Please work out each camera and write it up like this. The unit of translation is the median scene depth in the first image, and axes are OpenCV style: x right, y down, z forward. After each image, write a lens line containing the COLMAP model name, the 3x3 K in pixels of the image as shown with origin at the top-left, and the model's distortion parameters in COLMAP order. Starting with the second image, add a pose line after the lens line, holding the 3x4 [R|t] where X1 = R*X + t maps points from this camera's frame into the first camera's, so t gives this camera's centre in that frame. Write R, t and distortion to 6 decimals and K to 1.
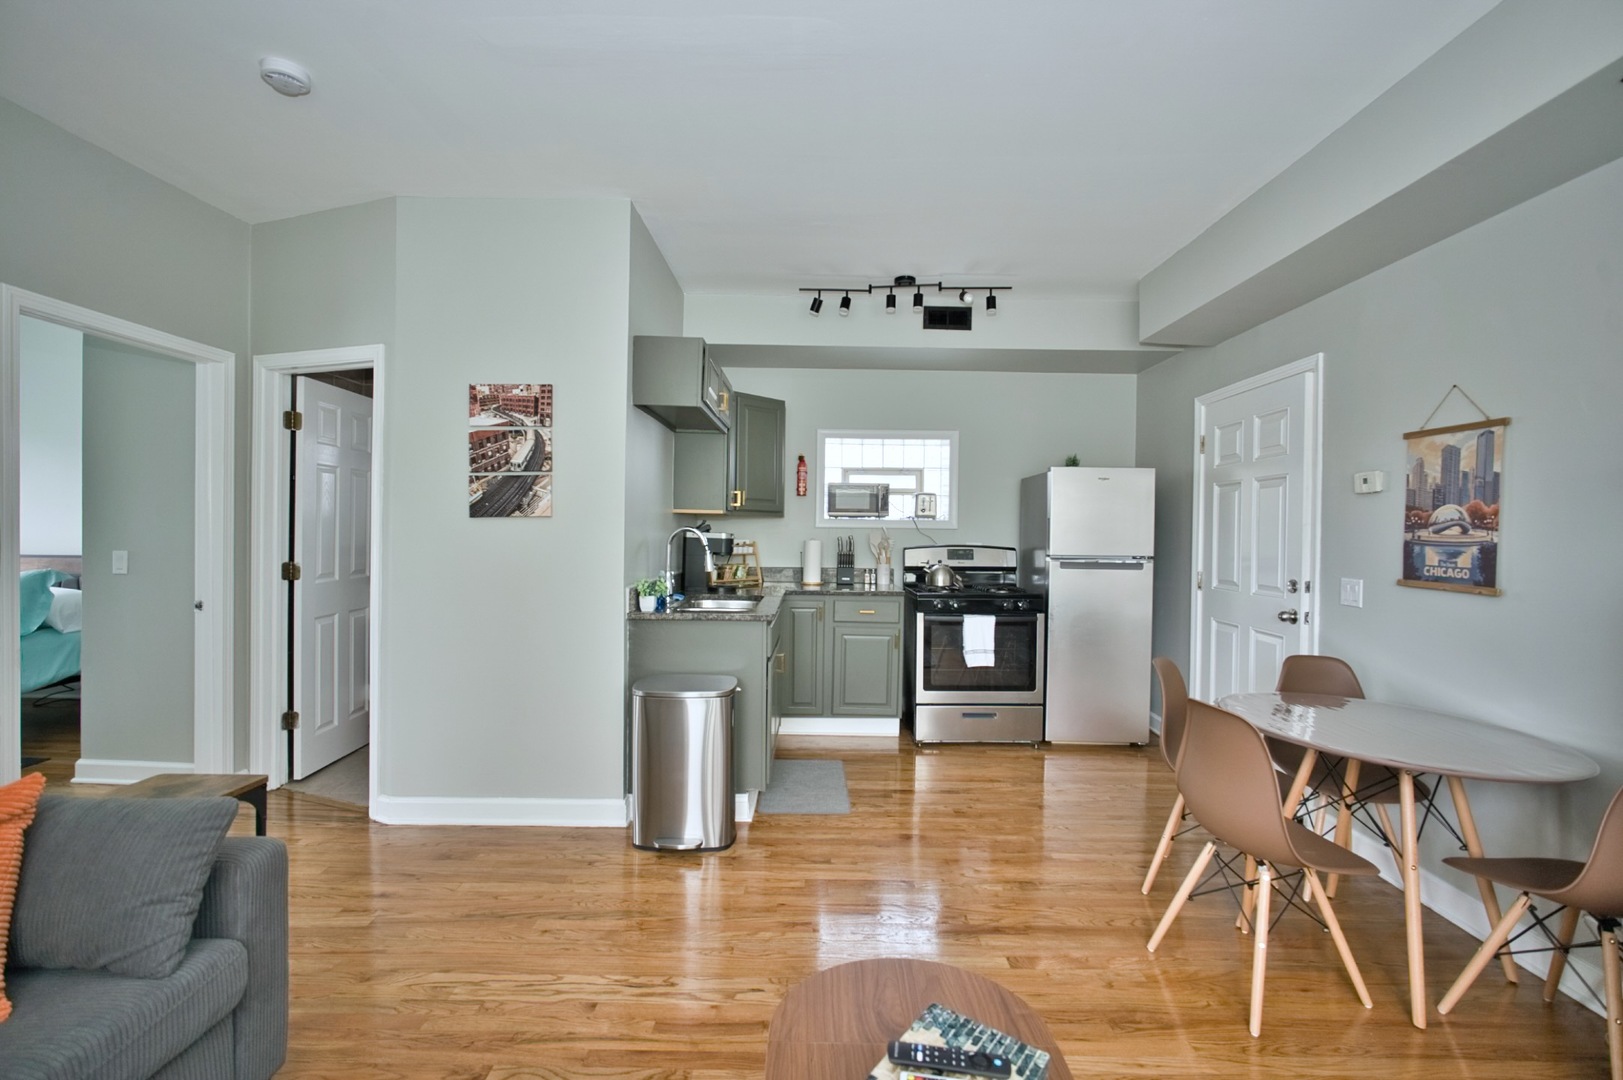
lens RADIAL K [[703.1, 0, 810.2], [0, 703.1, 538.0], [0, 0, 1]] dist [-0.022966, 0.005820]
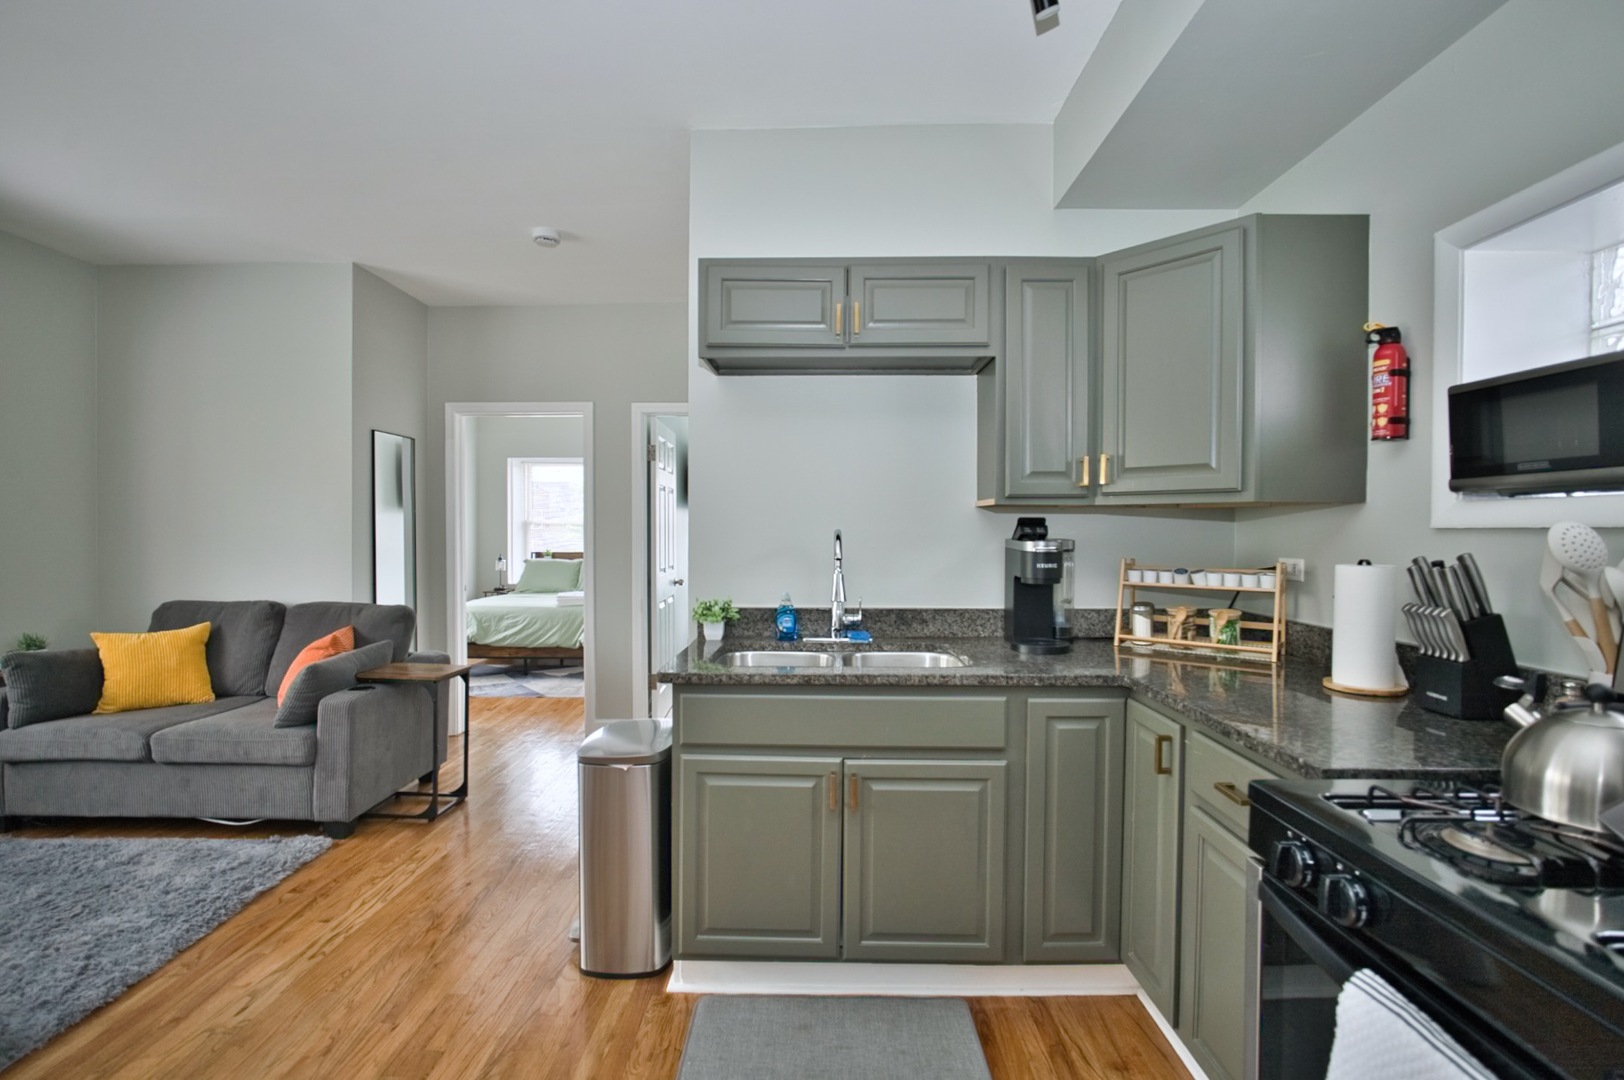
lens RADIAL K [[703.5, 0, 815.0], [0, 703.5, 543.7], [0, 0, 1]] dist [-0.022966, 0.005820]
pose [[-0.009369, 0.007996, -0.999924, 0.490520], [-0.015590, 0.999845, 0.008141, -0.008333], [0.999835, 0.015665, -0.009243, 1.019957]]
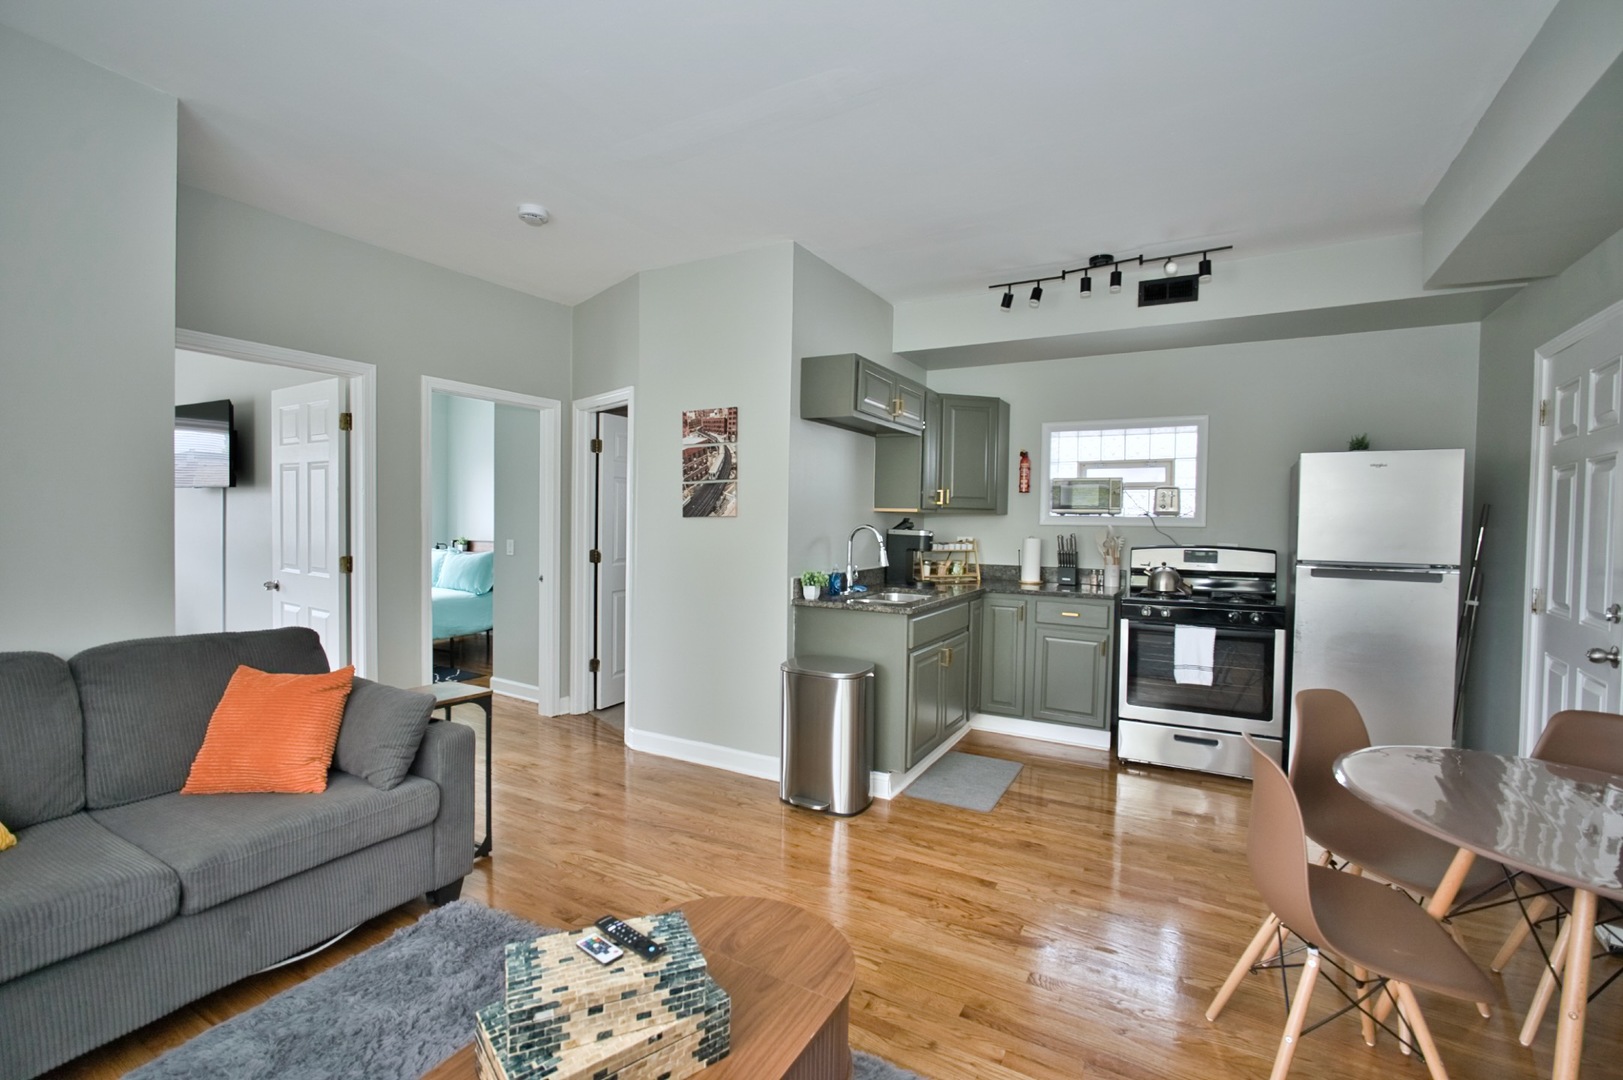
lens RADIAL K [[703.1, 0, 811.1], [0, 703.1, 538.1], [0, 0, 1]] dist [-0.022966, 0.005820]
pose [[0.871365, 0.012777, -0.490468, 0.298820], [-0.008900, 0.999908, 0.010235, -0.005898], [0.490554, -0.004553, 0.871399, 0.005461]]
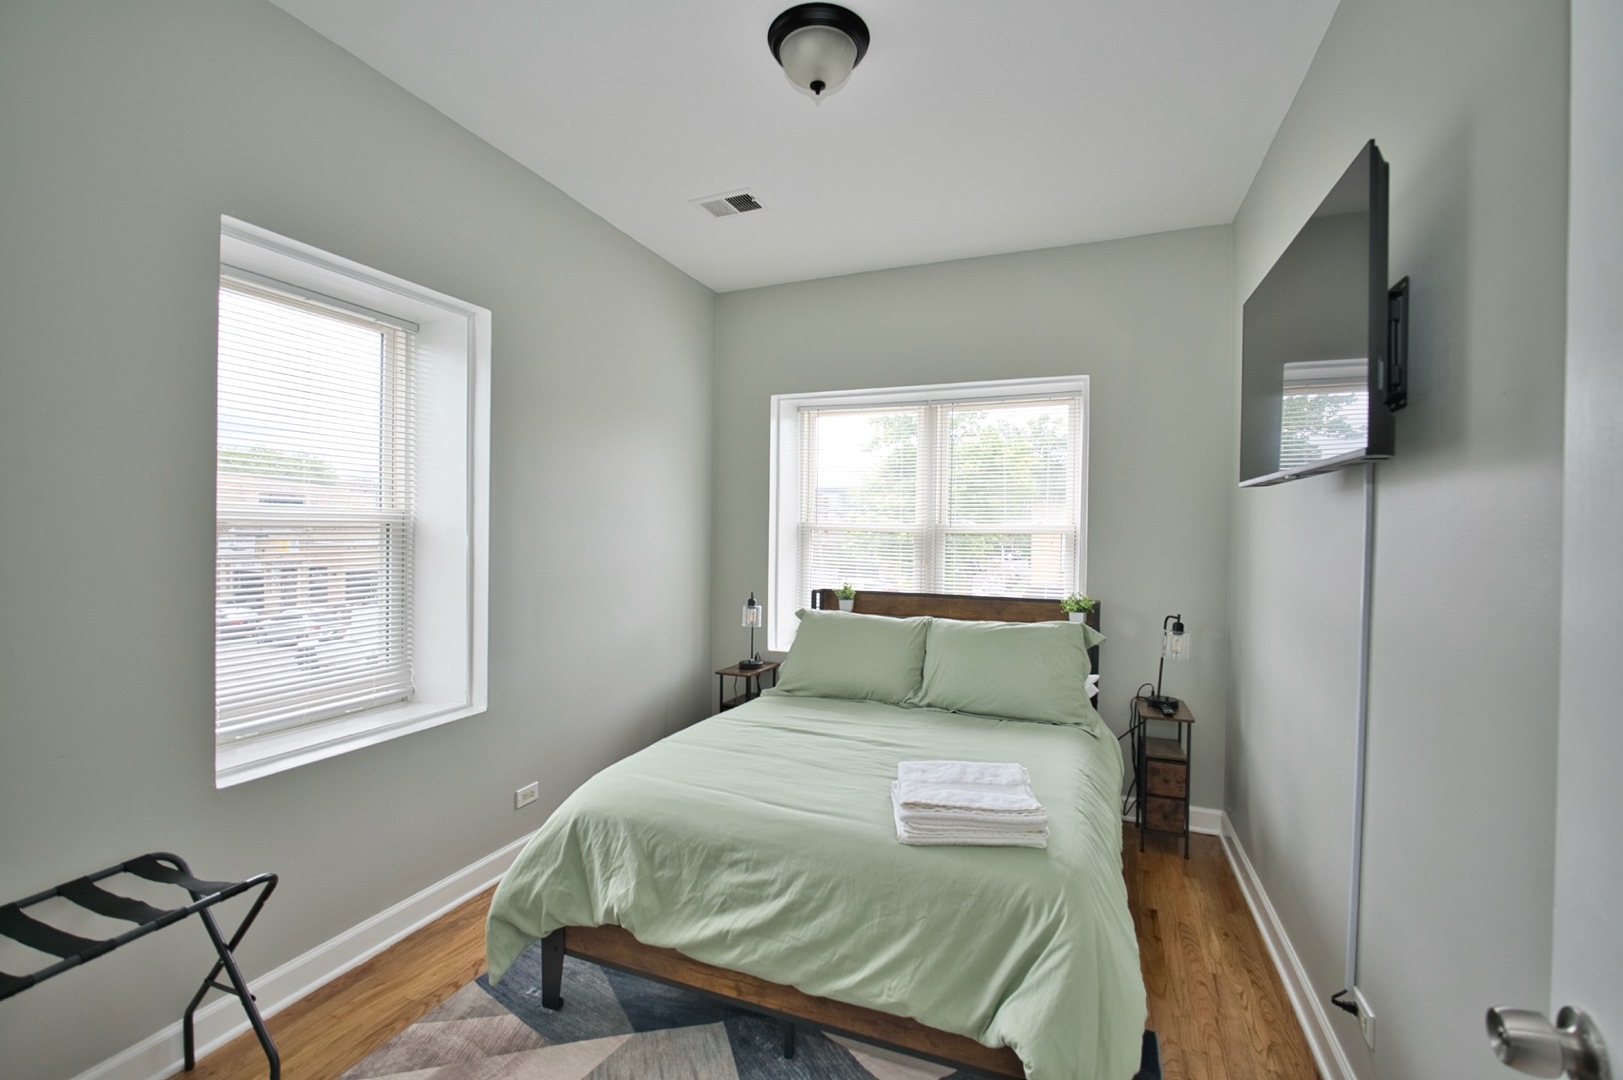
lens RADIAL K [[703.1, 0, 814.0], [0, 703.1, 539.2], [0, 0, 1]] dist [-0.022966, 0.005820]
pose [[-0.377281, -0.011943, -0.926022, -0.902596], [-0.031090, 0.999517, -0.000225, -0.027971], [0.925577, 0.028705, -0.377470, 0.432755]]
